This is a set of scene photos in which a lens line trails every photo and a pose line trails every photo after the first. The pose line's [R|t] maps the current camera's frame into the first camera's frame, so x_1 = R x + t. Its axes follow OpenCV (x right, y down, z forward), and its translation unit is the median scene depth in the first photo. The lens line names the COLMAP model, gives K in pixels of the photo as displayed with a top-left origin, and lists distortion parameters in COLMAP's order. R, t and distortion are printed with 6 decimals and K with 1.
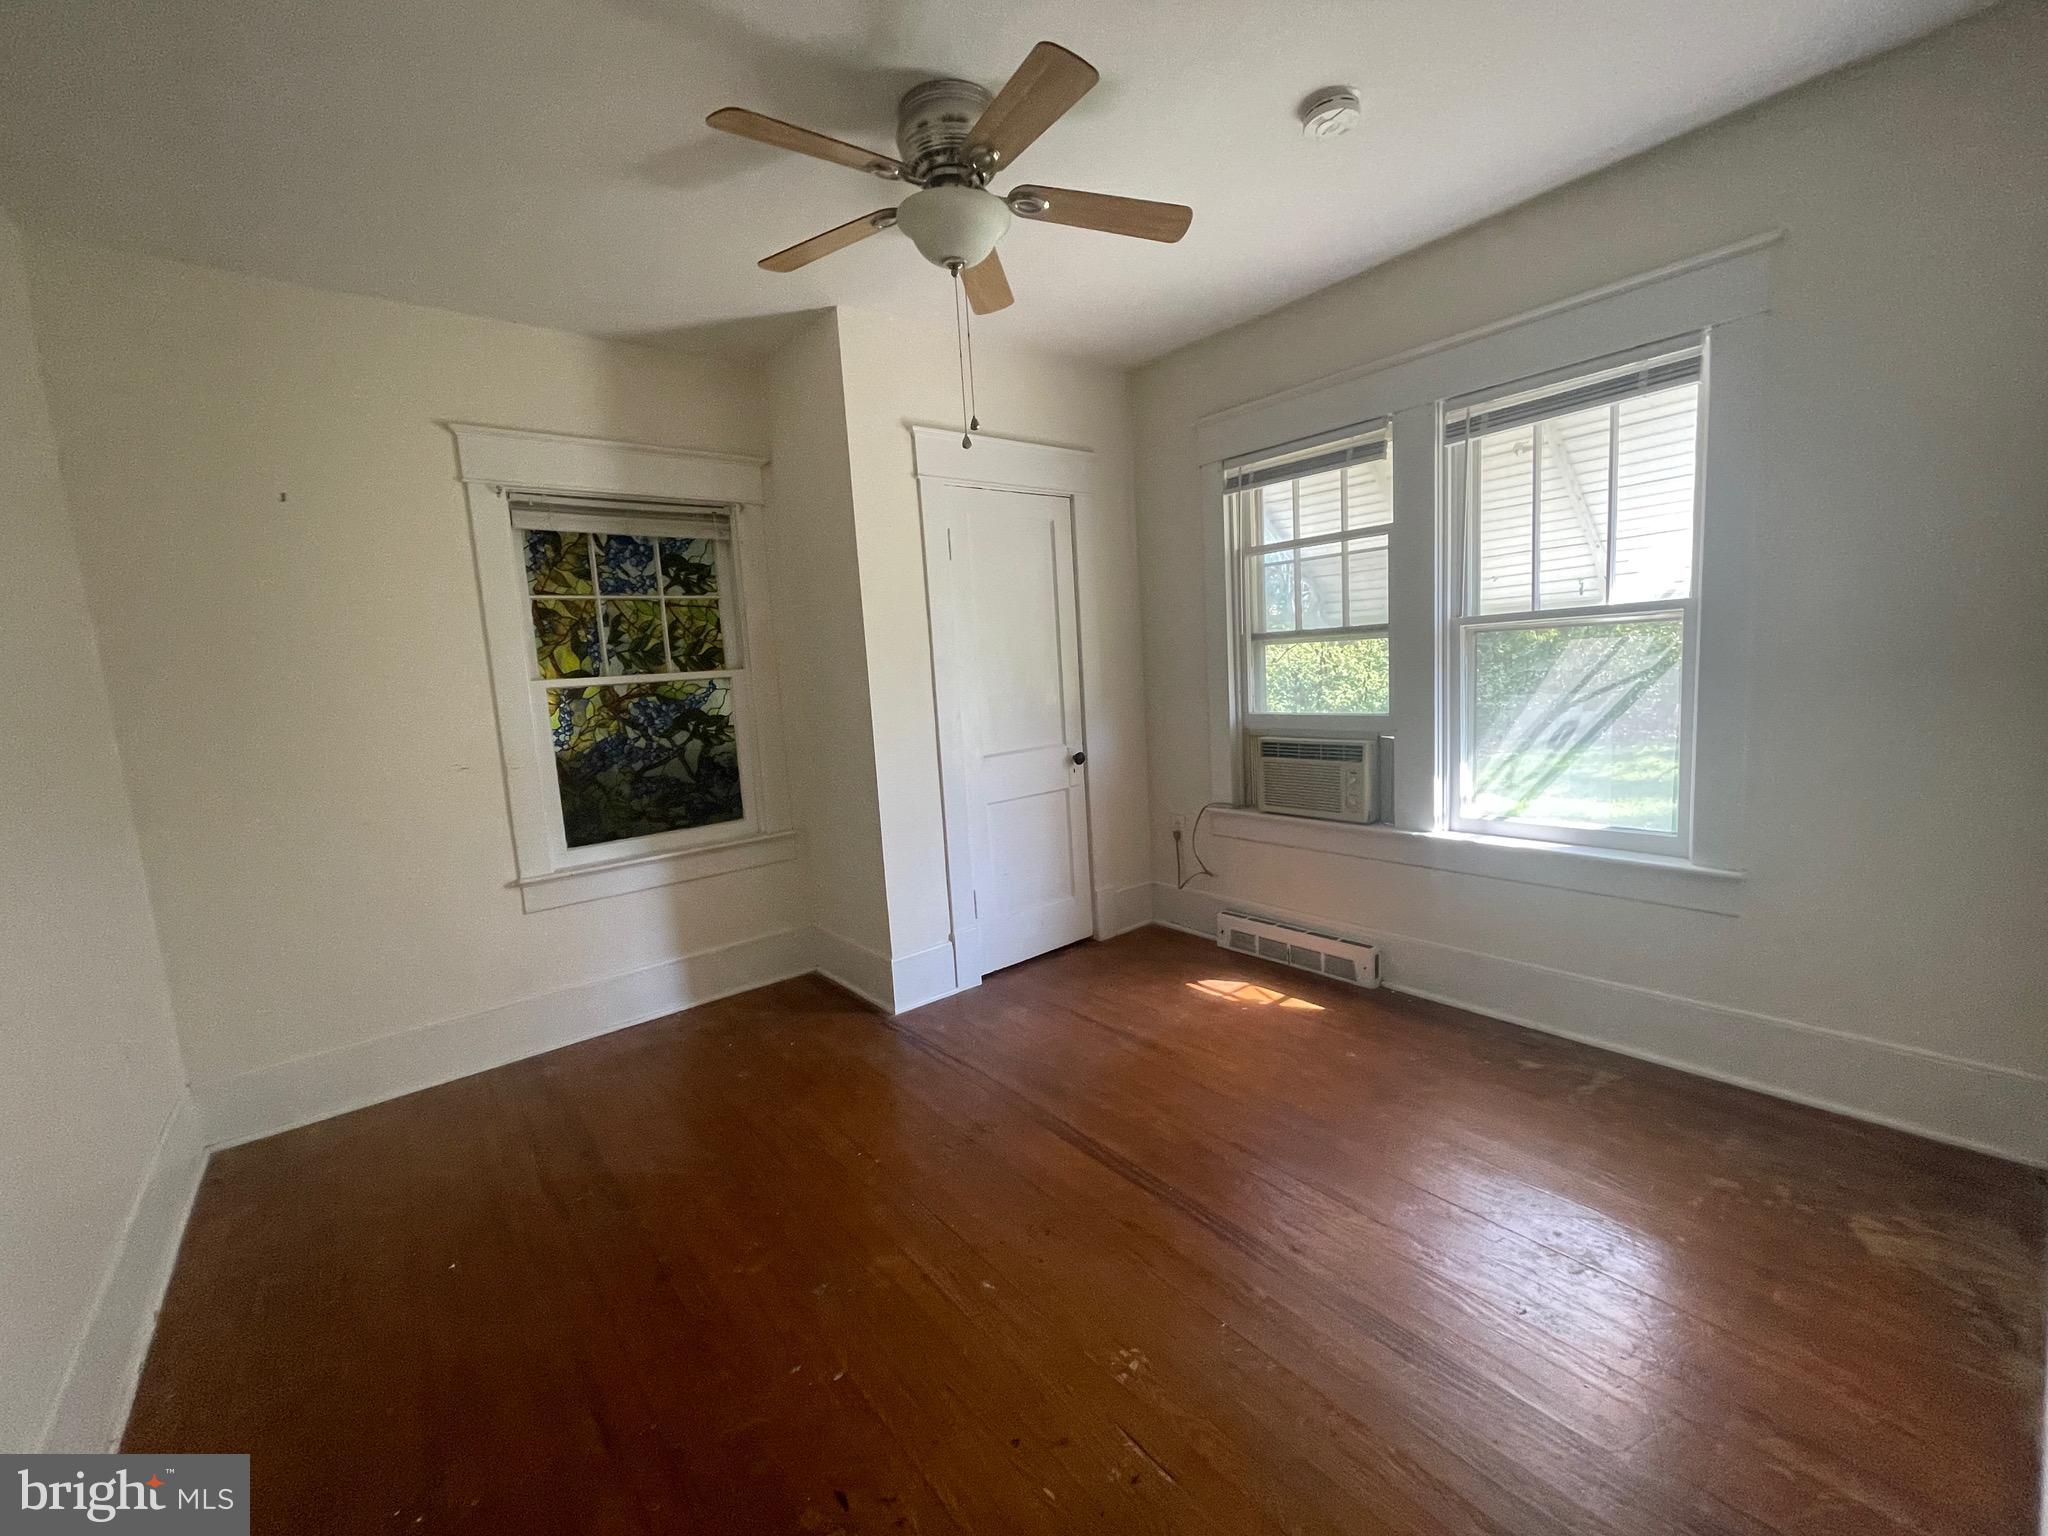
lens RADIAL K [[828.6, 0, 1021.7], [0, 828.6, 767.5], [0, 0, 1]] dist [-0.004542, -0.000074]
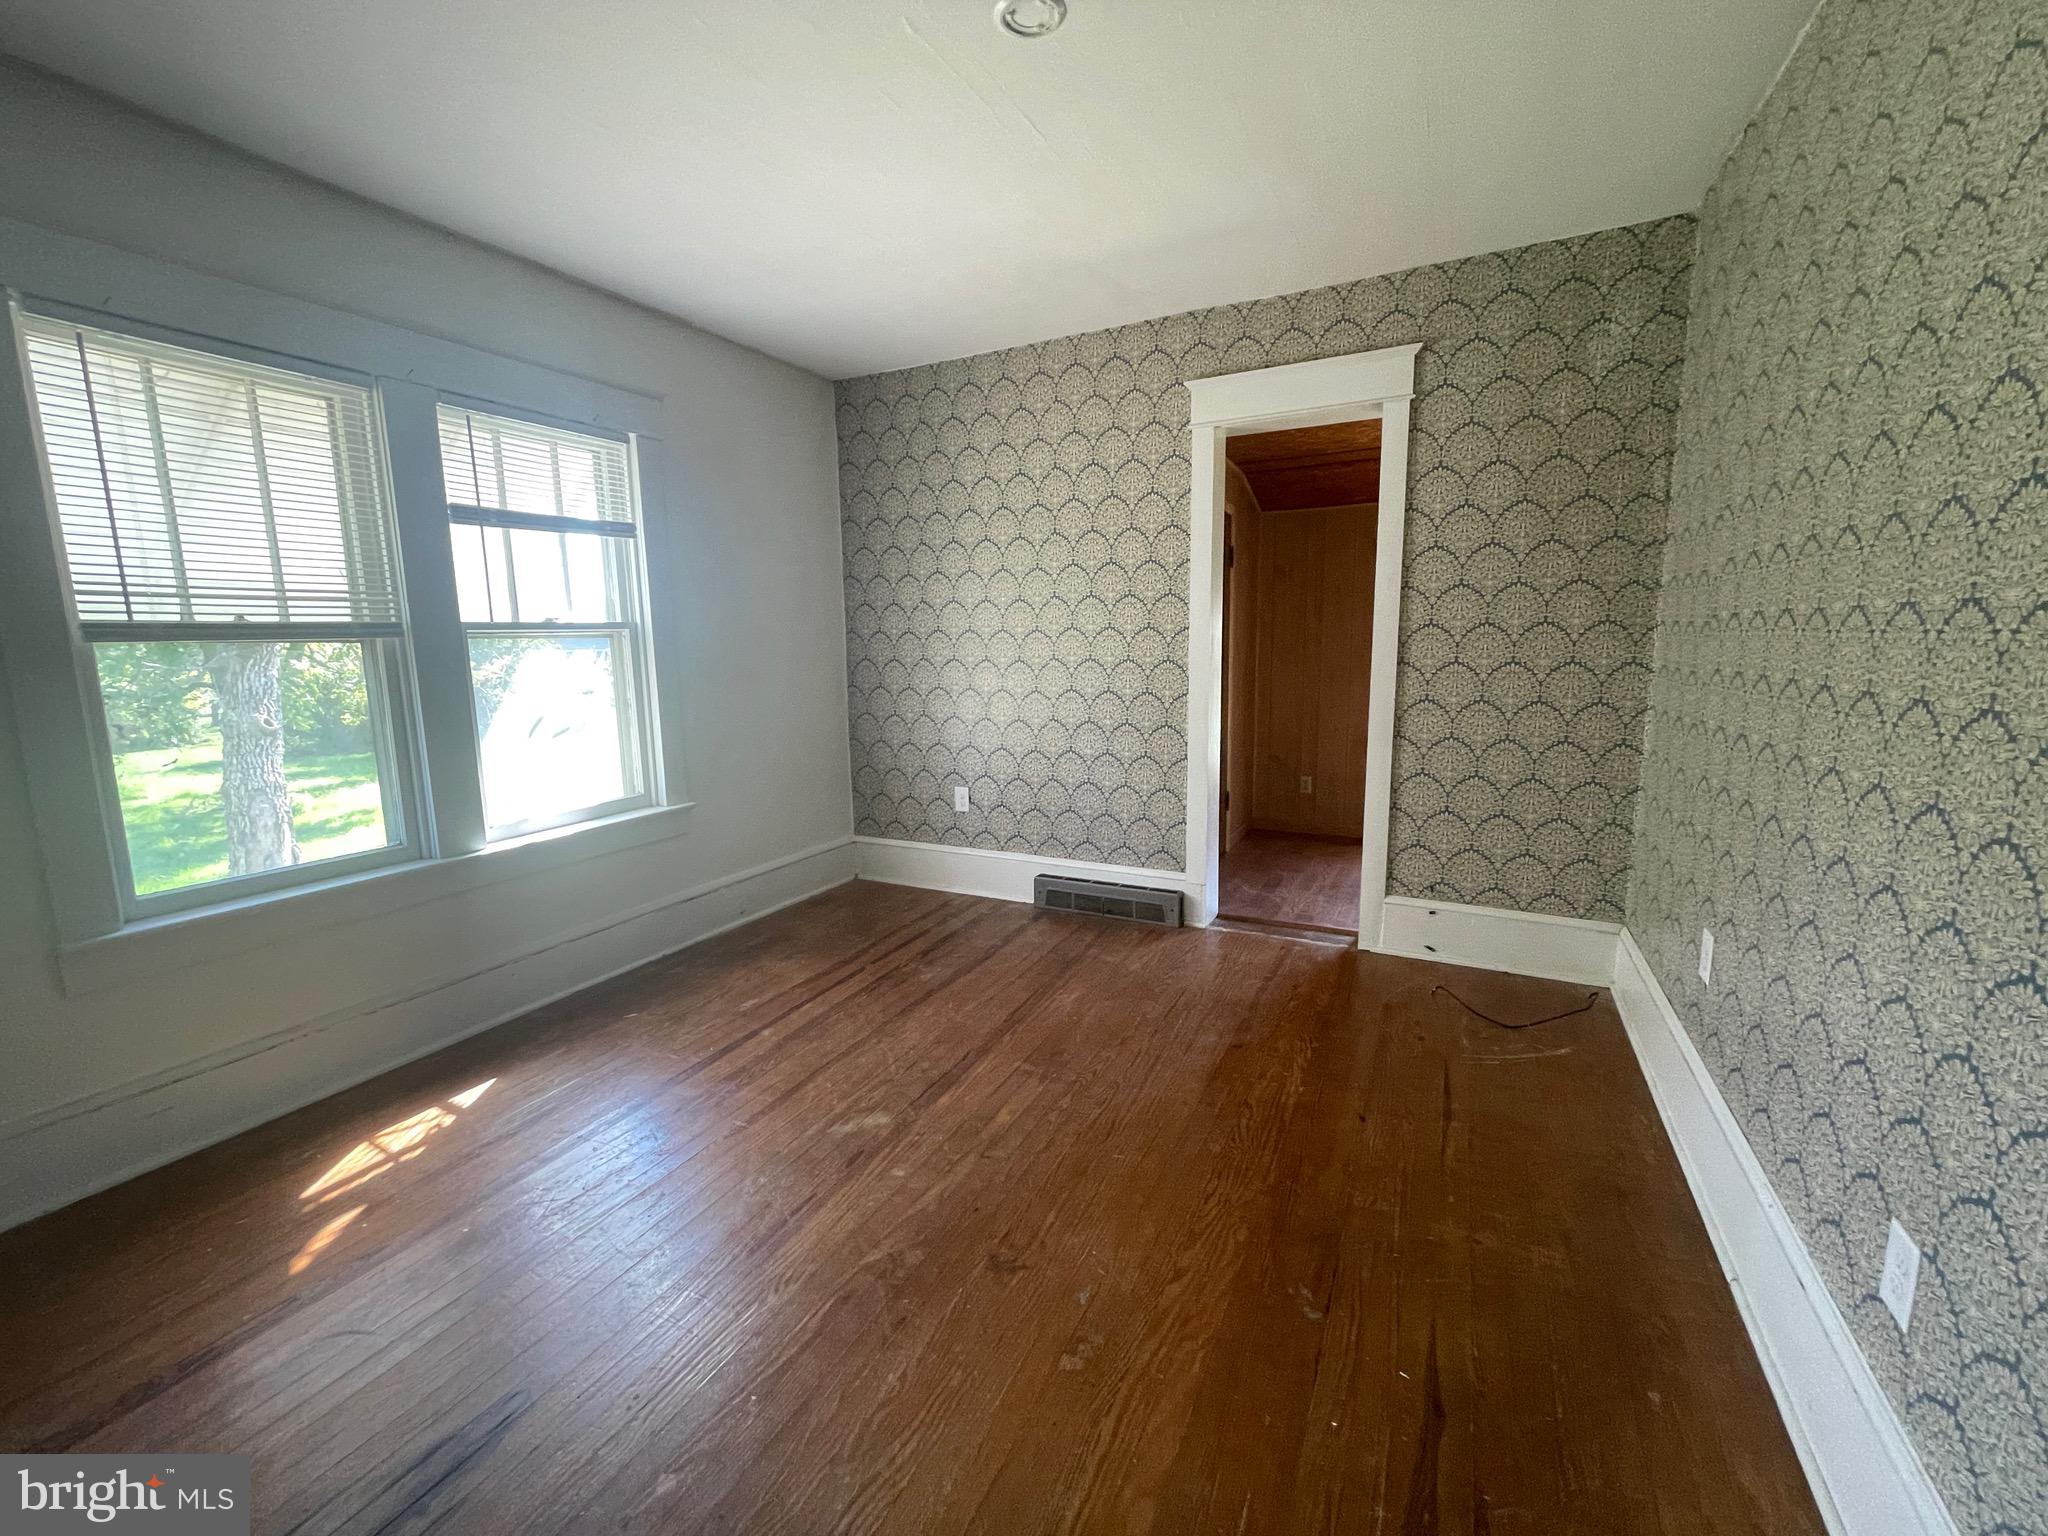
lens RADIAL K [[828.6, 0, 1019.3], [0, 828.6, 763.9], [0, 0, 1]] dist [-0.004542, -0.000074]
pose [[-0.462827, -0.071031, 0.883598, -0.625225], [0.157591, 0.974313, 0.160870, -0.072180], [-0.872328, 0.213702, -0.439745, 0.881212]]
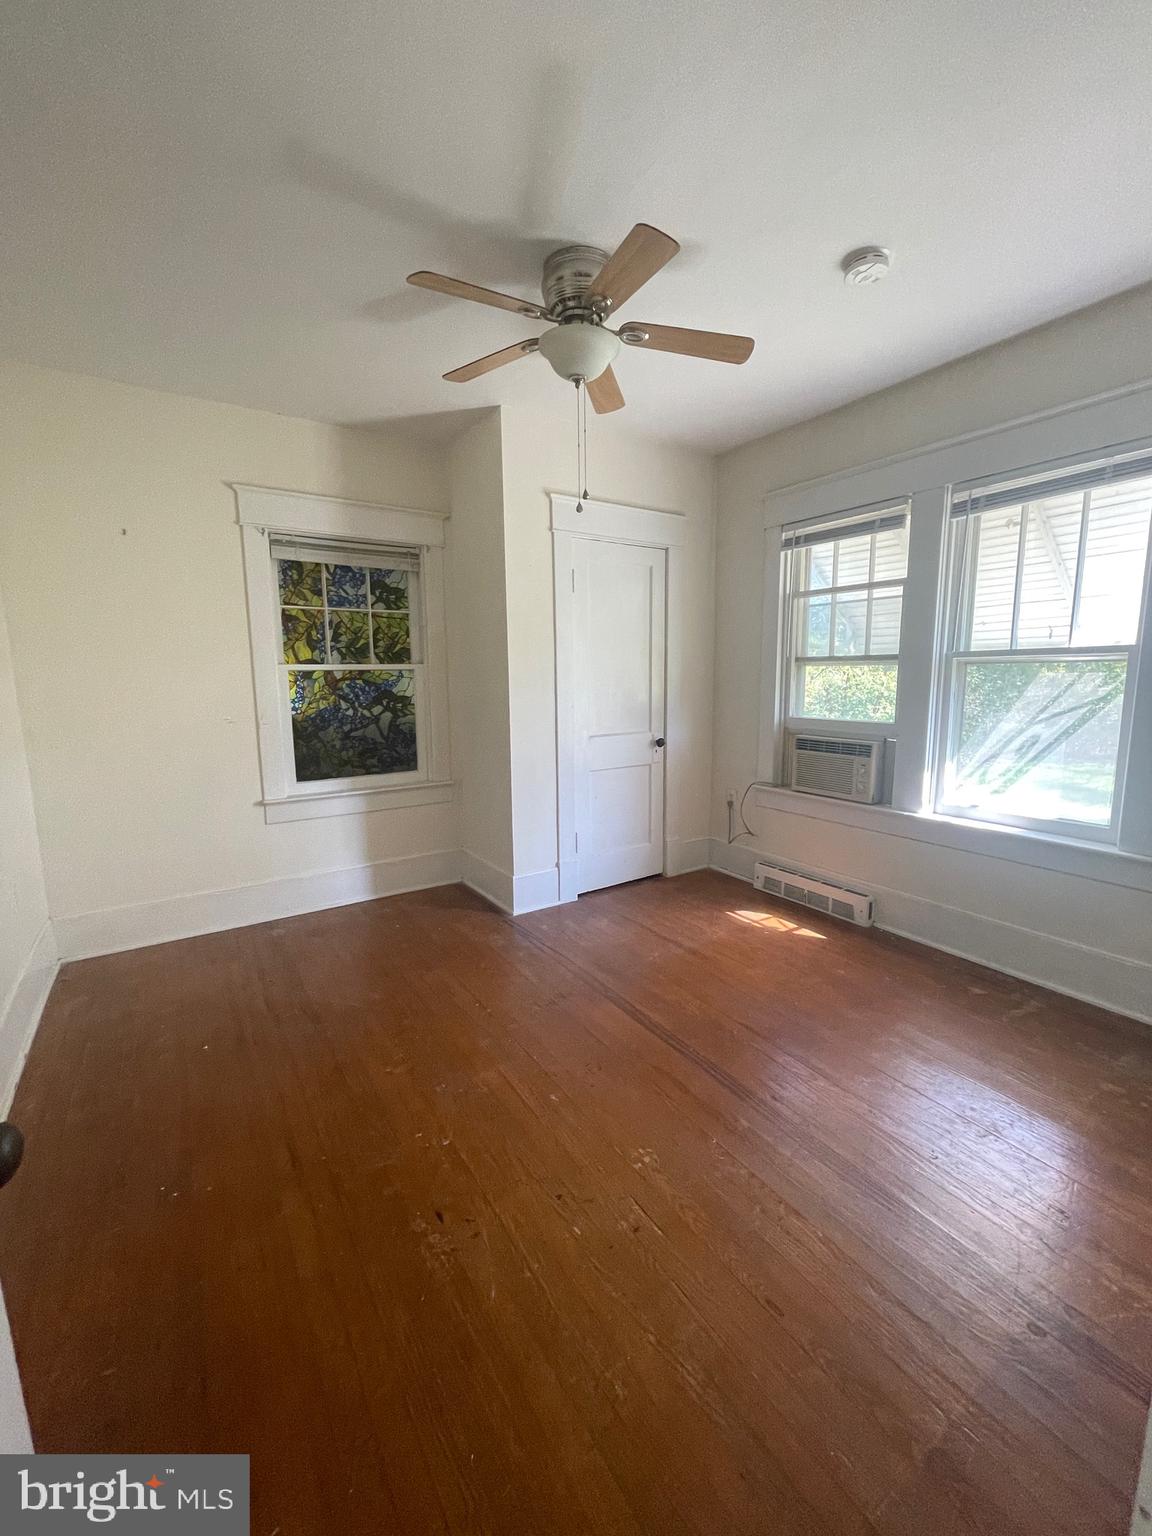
lens RADIAL K [[621.5, 0, 578.5], [0, 621.5, 766.0], [0, 0, 1]] dist [-0.004542, -0.000074]
pose [[0.993993, 0.064597, -0.088341, 0.037859], [-0.062361, 0.997665, 0.027843, 0.009580], [0.089933, -0.022167, 0.995701, -0.039331]]
